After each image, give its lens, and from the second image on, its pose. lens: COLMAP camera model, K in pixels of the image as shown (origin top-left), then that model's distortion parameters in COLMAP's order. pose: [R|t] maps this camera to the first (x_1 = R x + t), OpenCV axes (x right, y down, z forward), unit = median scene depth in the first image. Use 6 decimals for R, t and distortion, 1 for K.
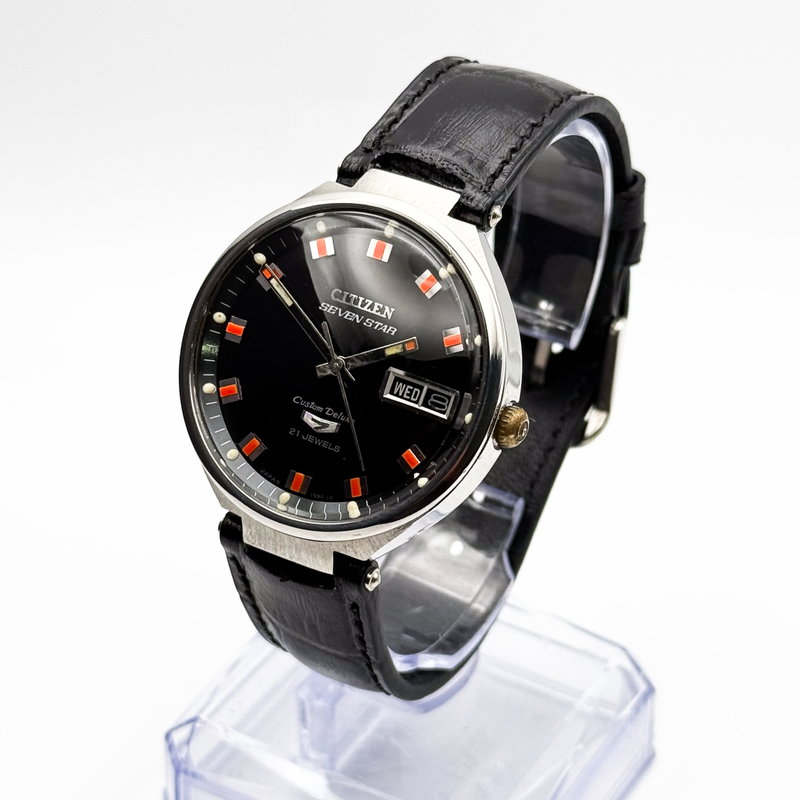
lens RADIAL K [[2237.4, 0, 409.9], [0, 2237.4, 380.3], [0, 0, 1]] dist [0.105889, 0.000000]
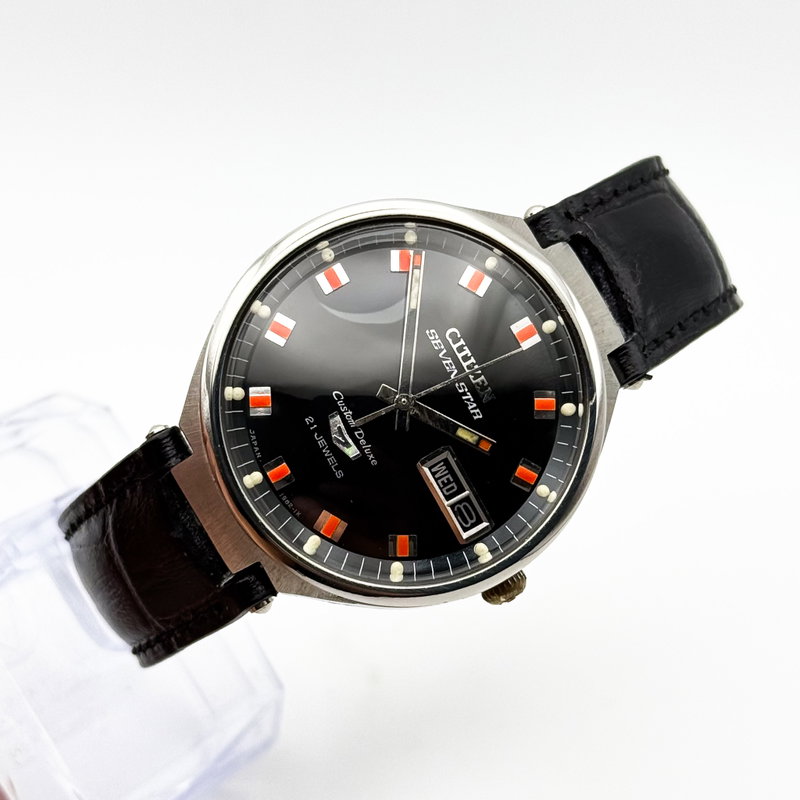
lens RADIAL K [[2237.4, 0, 398.4], [0, 2237.4, 398.5], [0, 0, 1]] dist [0.105889, 0.000000]
pose [[0.682492, 0.613210, 0.397716, -0.370089], [-0.673556, 0.738952, 0.016503, -0.019958], [-0.283773, -0.279147, 0.917360, 0.206380]]
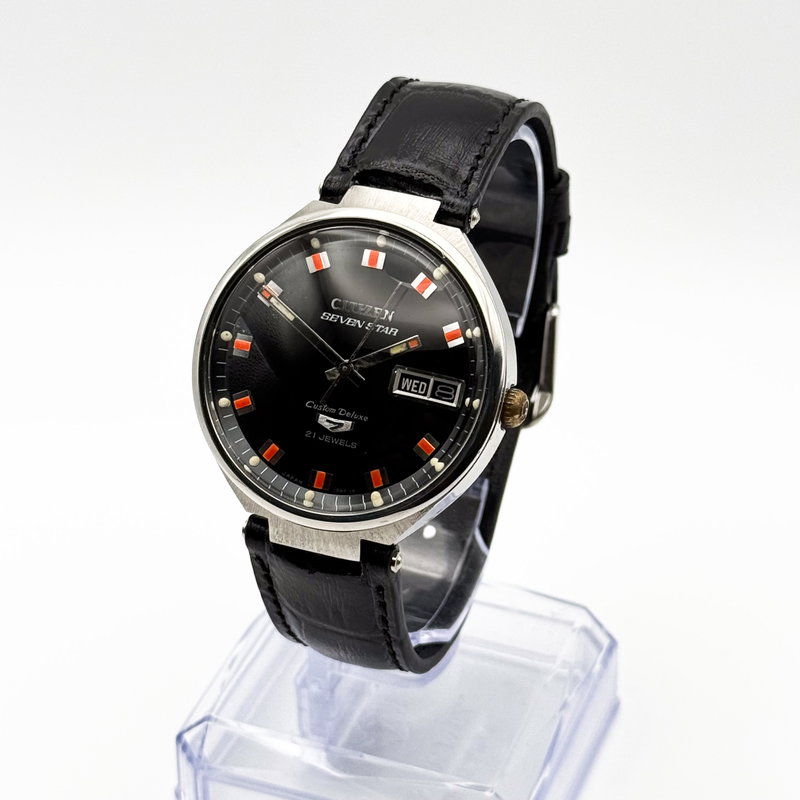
lens RADIAL K [[2237.4, 0, 399.5], [0, 2237.4, 397.7], [0, 0, 1]] dist [0.105889, 0.000000]
pose [[0.986587, -0.100386, 0.128719, -0.144820], [0.100702, 0.994908, 0.004067, 0.005488], [-0.128471, 0.008950, 0.991673, -0.075940]]
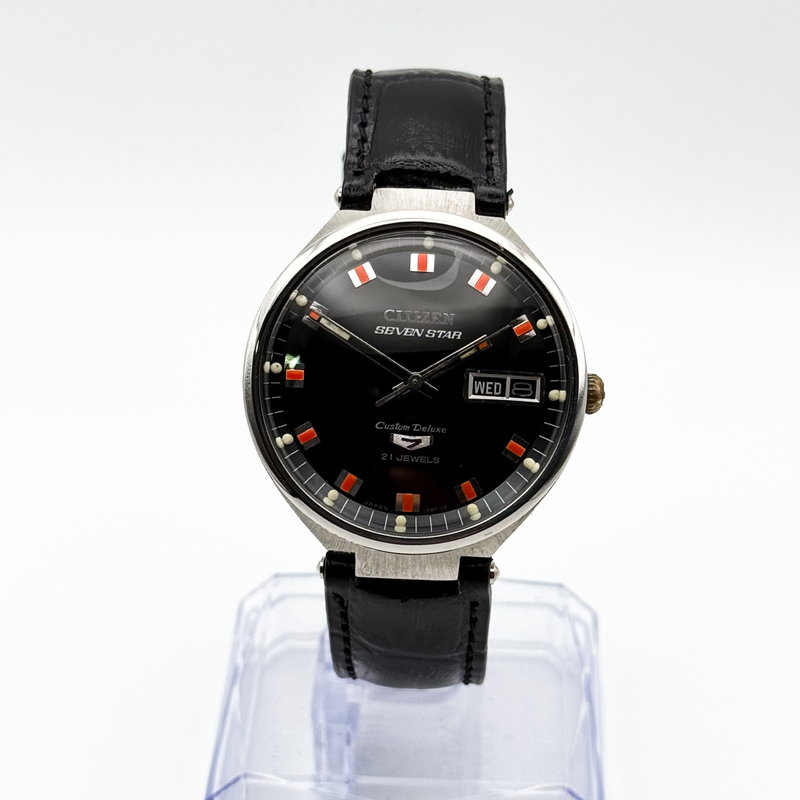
lens RADIAL K [[2237.4, 0, 398.5], [0, 2237.4, 405.1], [0, 0, 1]] dist [0.105889, 0.000000]
pose [[0.882722, -0.258712, 0.392262, -0.434151], [0.251214, 0.965299, 0.071338, -0.069661], [-0.397106, 0.035570, 0.917083, 0.064873]]
